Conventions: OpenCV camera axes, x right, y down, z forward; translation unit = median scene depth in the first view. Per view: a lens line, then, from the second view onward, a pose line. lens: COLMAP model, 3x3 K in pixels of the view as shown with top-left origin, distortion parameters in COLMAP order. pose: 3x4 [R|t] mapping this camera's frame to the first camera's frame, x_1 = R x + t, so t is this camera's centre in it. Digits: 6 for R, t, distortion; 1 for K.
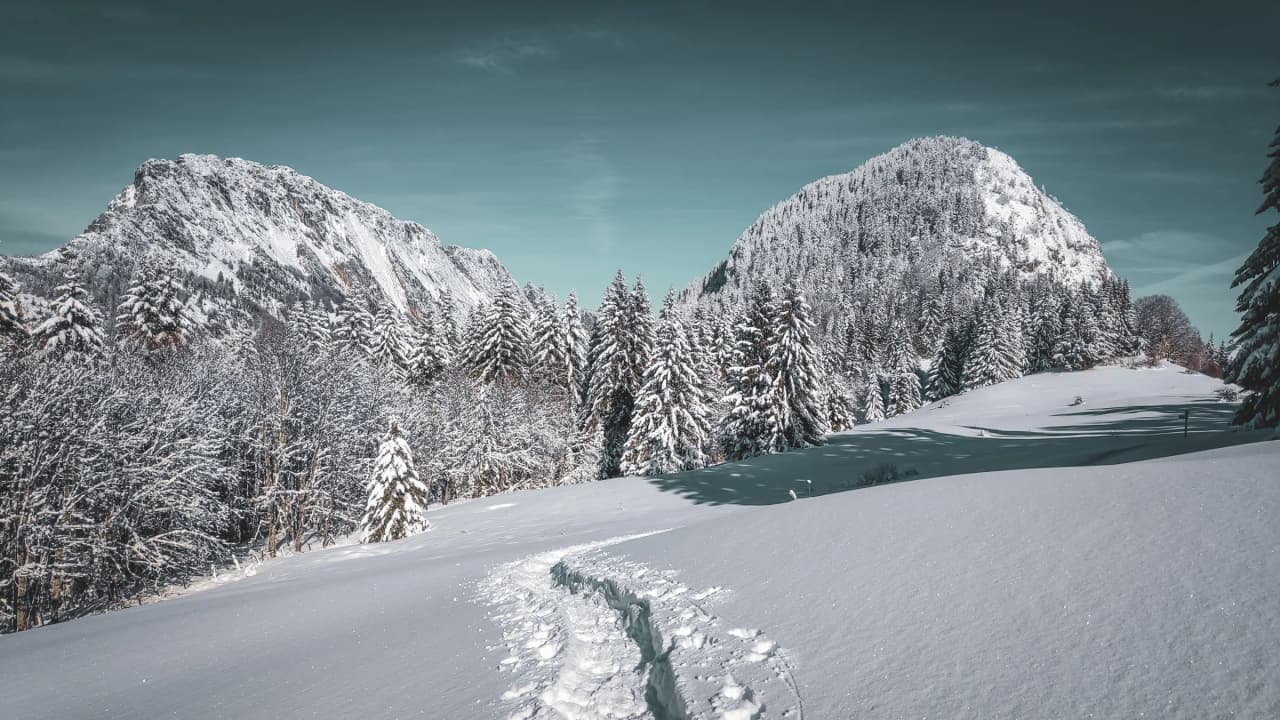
lens RADIAL K [[924.6, 0, 638.8], [0, 924.6, 371.5], [0, 0, 1]] dist [0.105996, -0.122435]
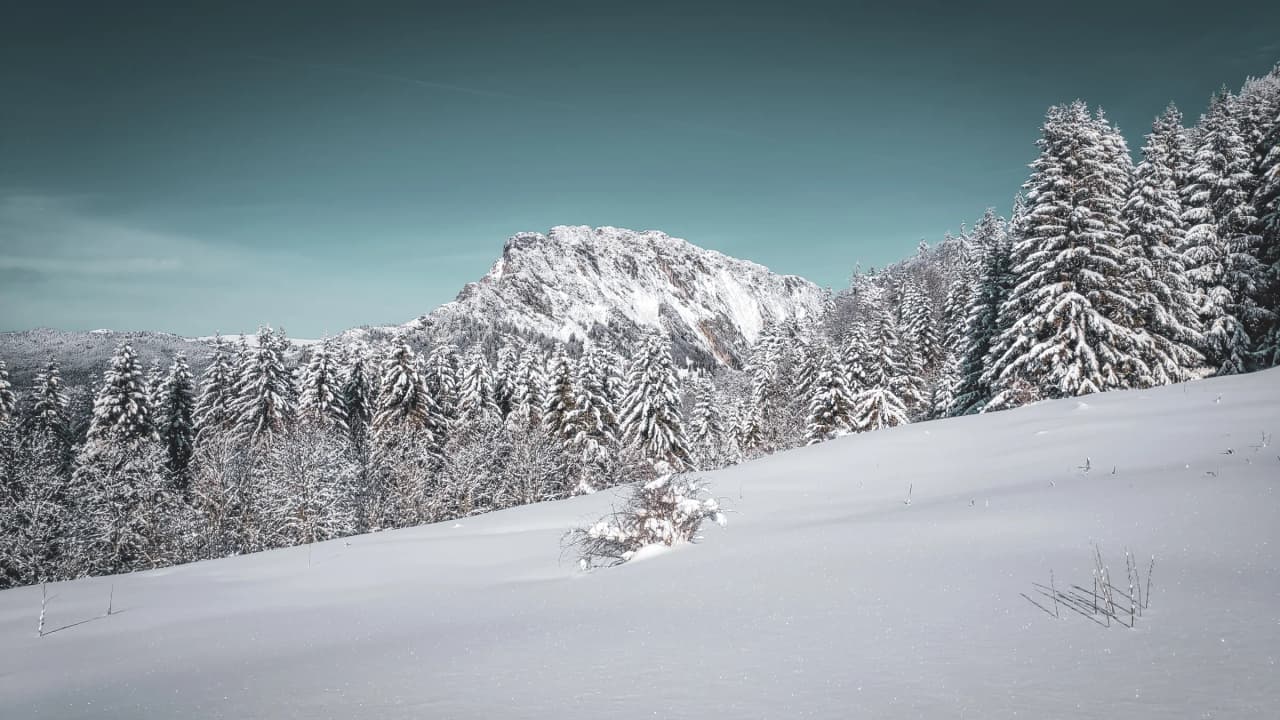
lens RADIAL K [[924.6, 0, 638.8], [0, 924.6, 371.5], [0, 0, 1]] dist [0.105996, -0.122435]
pose [[0.901729, -0.035130, -0.430873, 0.048707], [0.008439, 0.997933, -0.063702, 0.002172], [0.432220, 0.053806, 0.900162, 0.088971]]
